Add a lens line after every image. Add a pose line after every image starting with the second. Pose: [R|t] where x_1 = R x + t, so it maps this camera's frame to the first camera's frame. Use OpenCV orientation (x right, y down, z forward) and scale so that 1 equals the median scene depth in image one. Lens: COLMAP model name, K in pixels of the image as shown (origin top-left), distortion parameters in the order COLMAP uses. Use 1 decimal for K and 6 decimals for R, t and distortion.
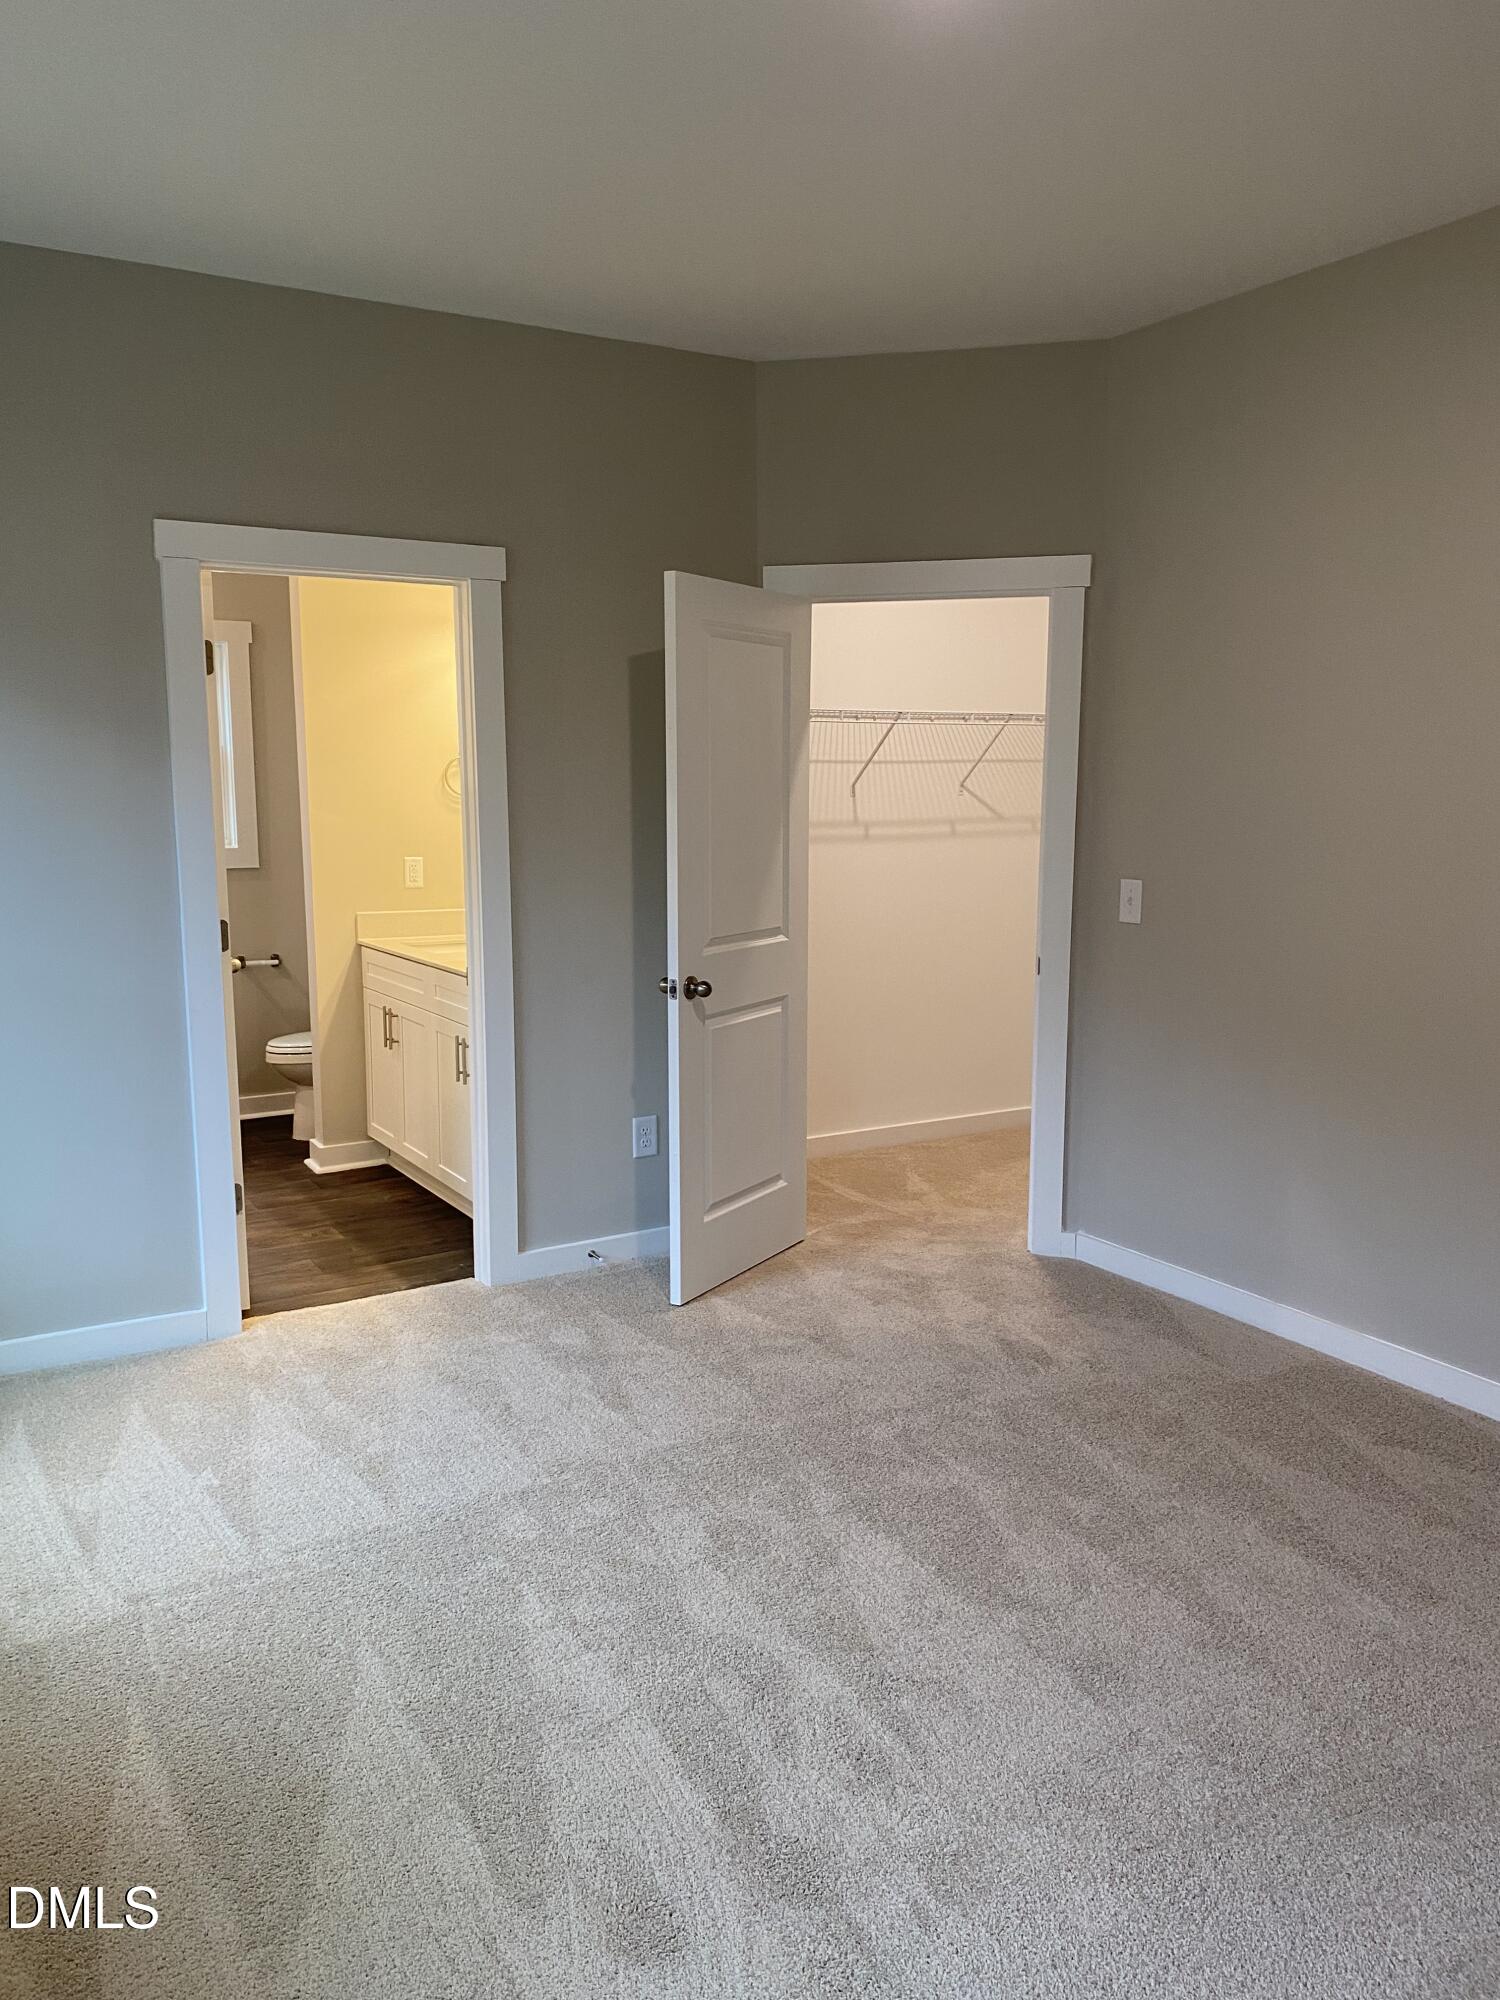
lens RADIAL K [[1523.8, 0, 744.1], [0, 1523.8, 993.2], [0, 0, 1]] dist [0.115001, -0.269026]
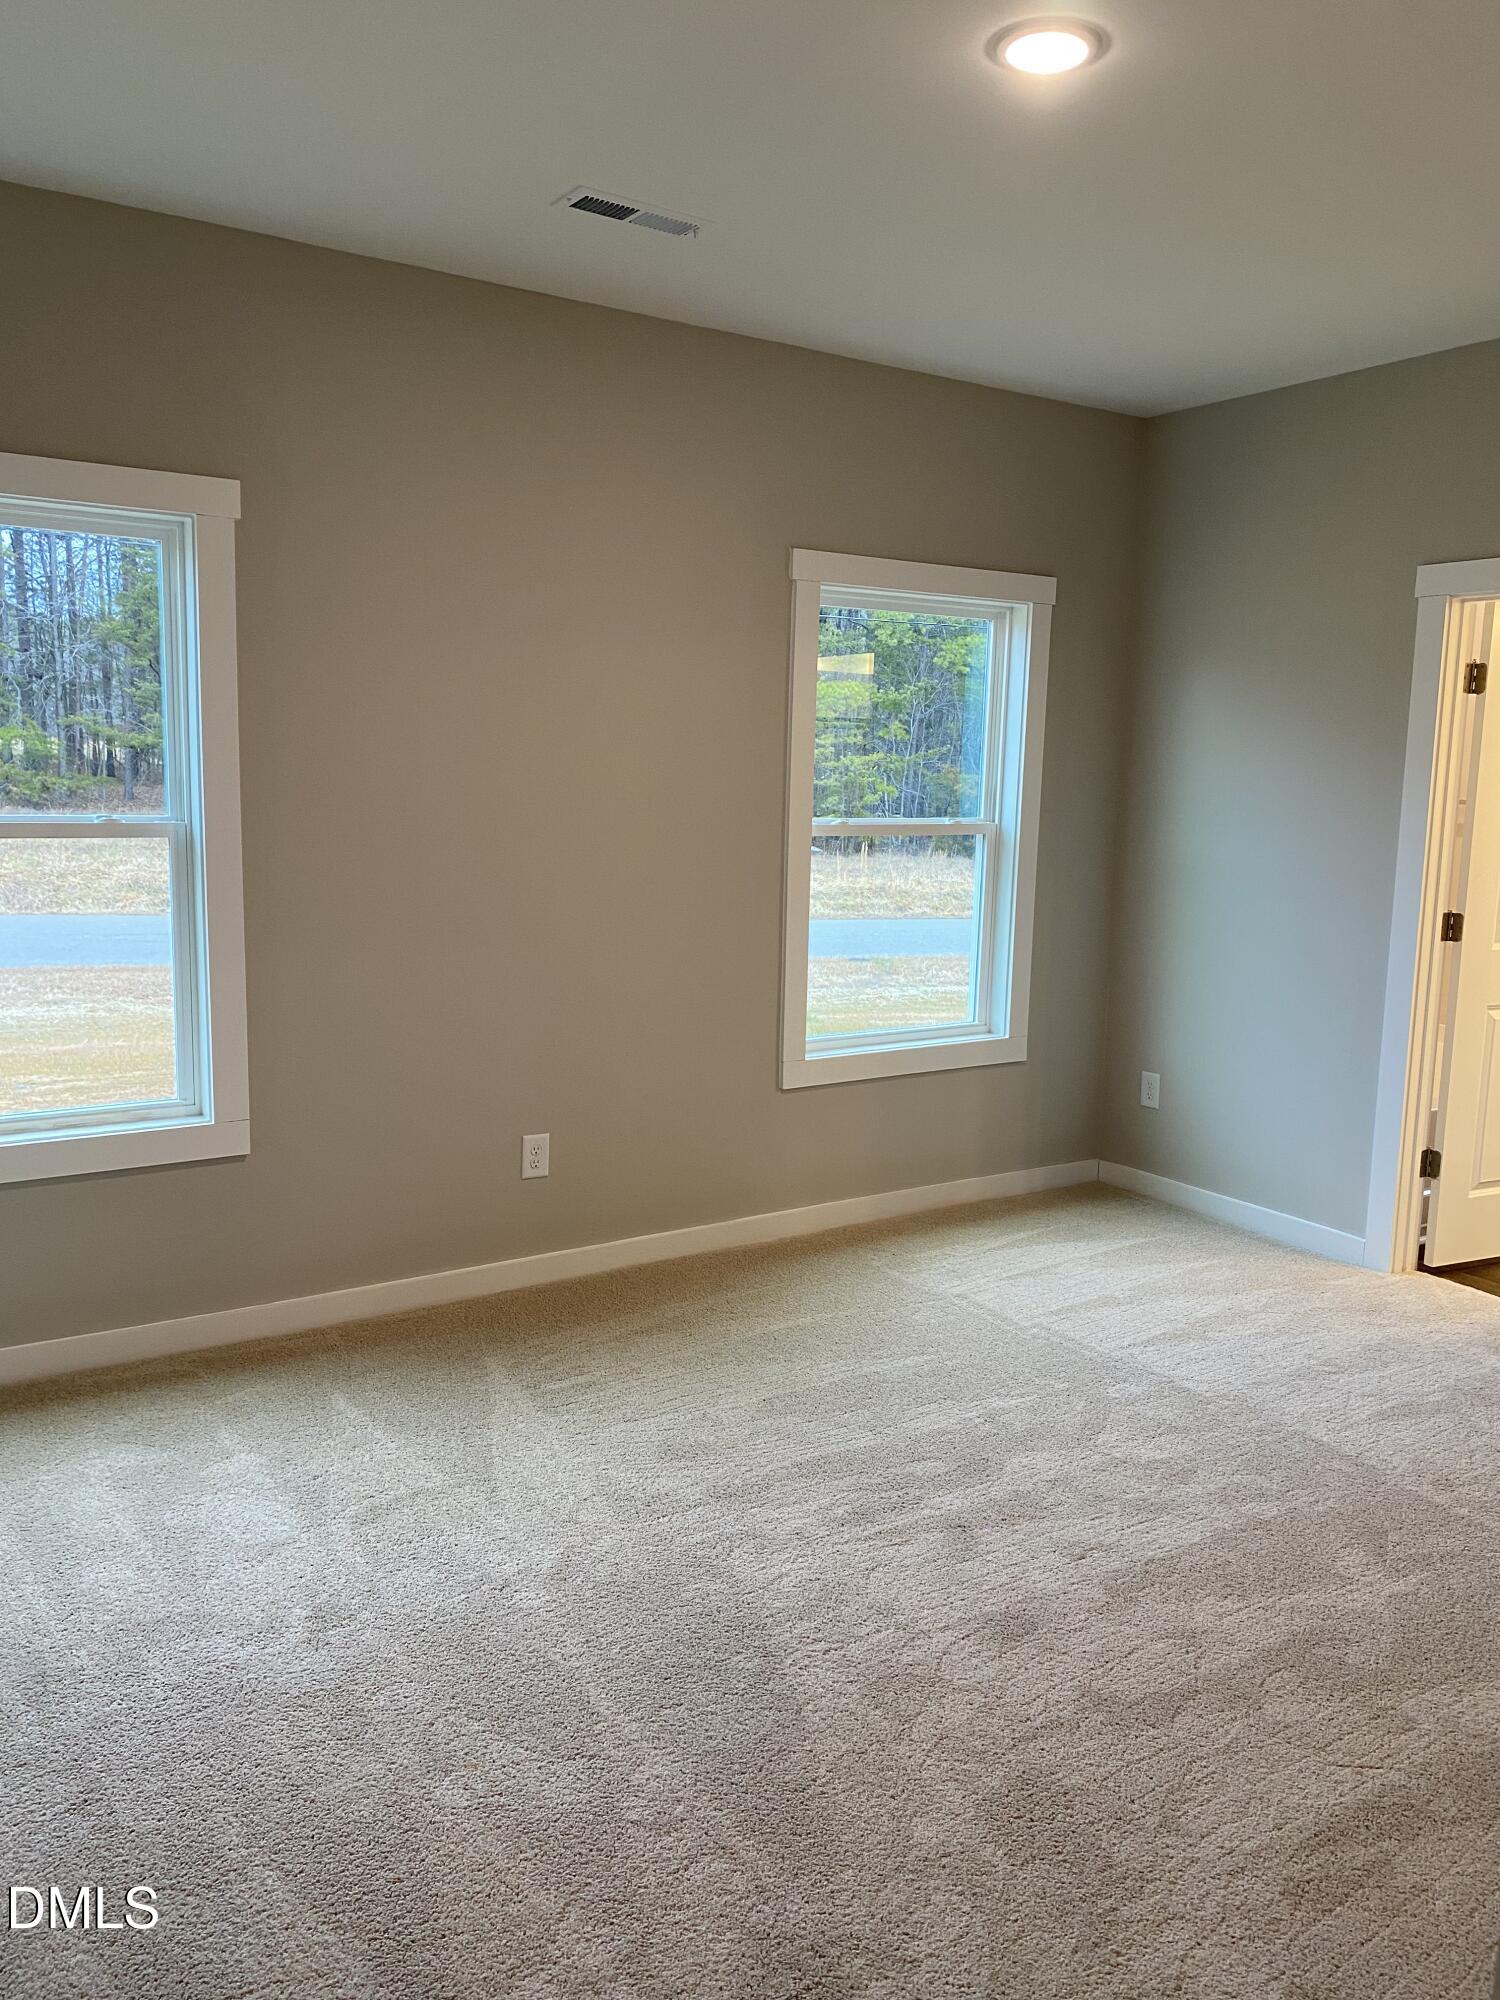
lens RADIAL K [[1523.8, 0, 744.1], [0, 1523.8, 993.2], [0, 0, 1]] dist [0.115001, -0.269026]
pose [[0.044976, 0.146445, -0.988196, 0.796011], [-0.158440, 0.977722, 0.137682, -0.068629], [0.986344, 0.150377, 0.067177, 0.445208]]
